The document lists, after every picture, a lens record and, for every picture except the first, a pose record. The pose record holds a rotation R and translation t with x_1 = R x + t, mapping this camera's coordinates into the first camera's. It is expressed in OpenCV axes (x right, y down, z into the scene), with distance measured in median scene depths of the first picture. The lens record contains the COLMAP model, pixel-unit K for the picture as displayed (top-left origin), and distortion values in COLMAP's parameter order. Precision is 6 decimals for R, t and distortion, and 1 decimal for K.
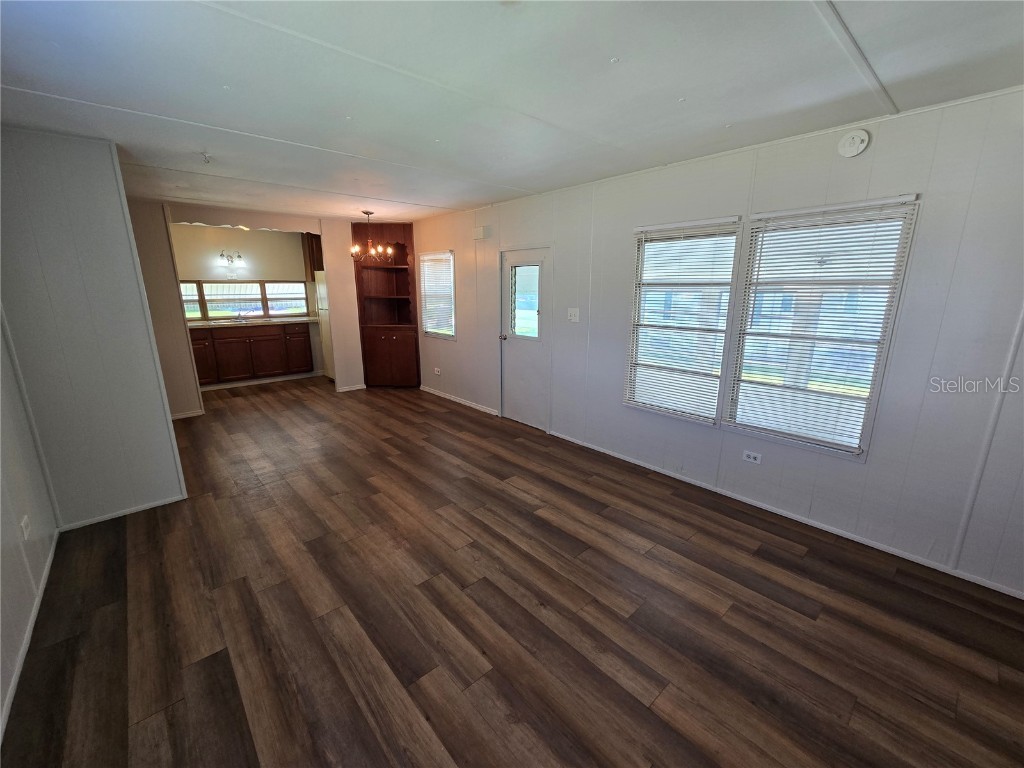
lens RADIAL K [[421.9, 0, 519.1], [0, 421.9, 383.6], [0, 0, 1]] dist [-0.001294, -0.000131]
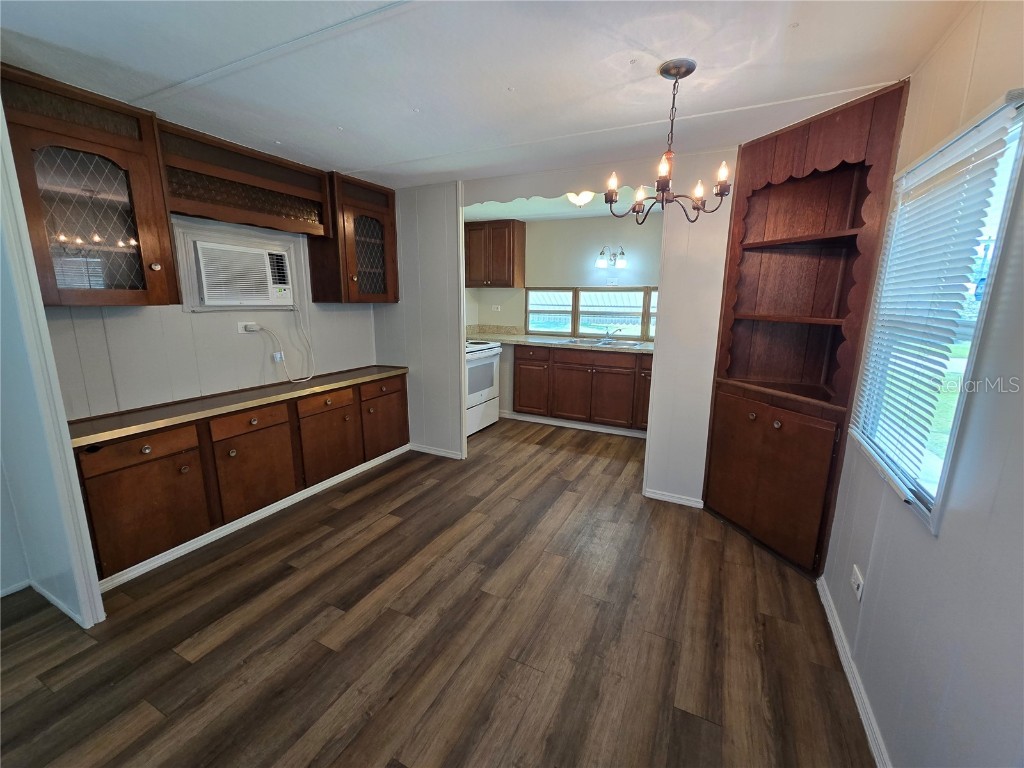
lens RADIAL K [[421.9, 0, 519.1], [0, 421.9, 383.6], [0, 0, 1]] dist [-0.001294, -0.000131]
pose [[0.378853, 0.188292, -0.906099, -0.042073], [-0.231882, 0.967165, 0.104028, -0.125023], [0.895936, 0.170696, 0.410075, 0.600368]]
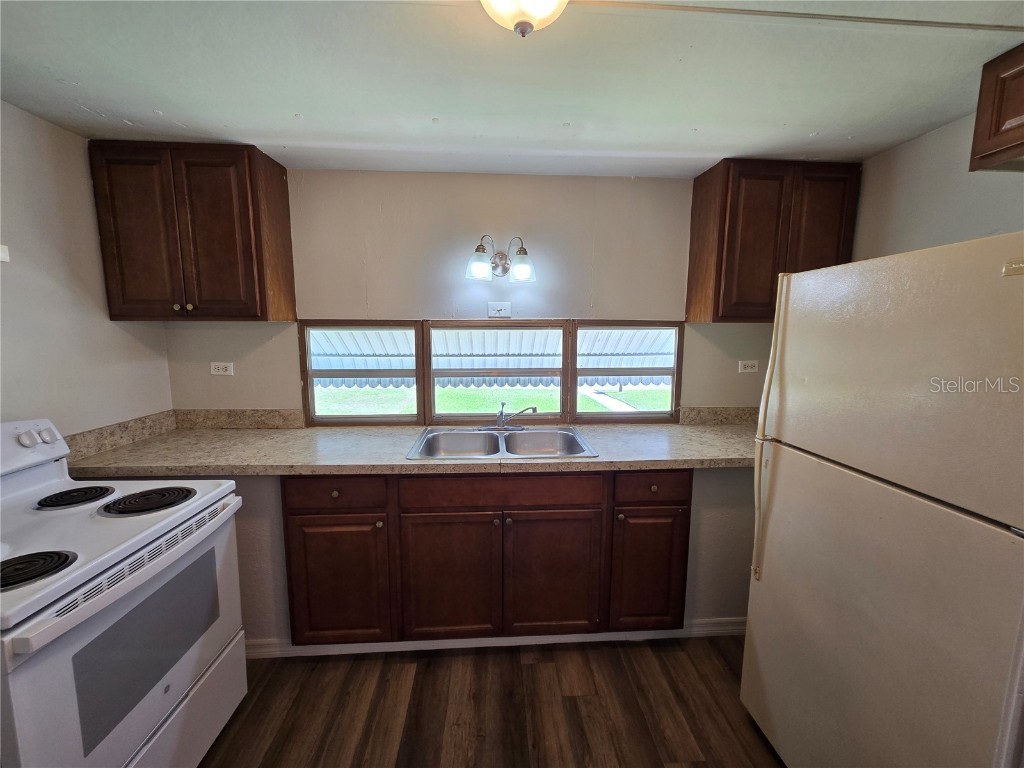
lens RADIAL K [[421.9, 0, 519.1], [0, 421.9, 383.6], [0, 0, 1]] dist [-0.001294, -0.000131]
pose [[0.787242, 0.078278, -0.611656, -0.456510], [-0.148253, 0.986843, -0.064519, -0.176321], [0.598557, 0.141472, 0.788489, 0.757891]]
